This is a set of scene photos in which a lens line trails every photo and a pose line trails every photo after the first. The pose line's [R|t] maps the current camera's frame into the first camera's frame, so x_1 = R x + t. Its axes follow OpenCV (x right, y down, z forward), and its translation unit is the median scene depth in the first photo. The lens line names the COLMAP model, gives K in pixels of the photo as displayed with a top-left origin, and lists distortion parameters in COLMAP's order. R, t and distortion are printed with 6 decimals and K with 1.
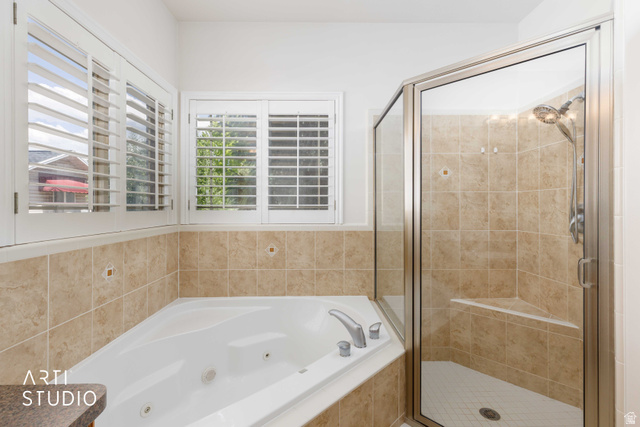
lens RADIAL K [[290.9, 0, 318.7], [0, 290.9, 206.8], [0, 0, 1]] dist [0.006989, 0.000123]
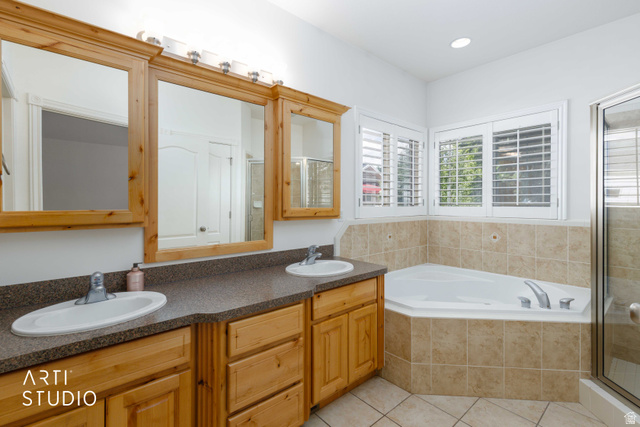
lens RADIAL K [[290.9, 0, 318.7], [0, 290.9, 206.8], [0, 0, 1]] dist [0.006989, 0.000123]
pose [[0.645962, 0.011022, -0.763290, 0.322434], [-0.001542, 0.999913, 0.013134, -0.003096], [0.763368, -0.007307, 0.645923, -0.433859]]
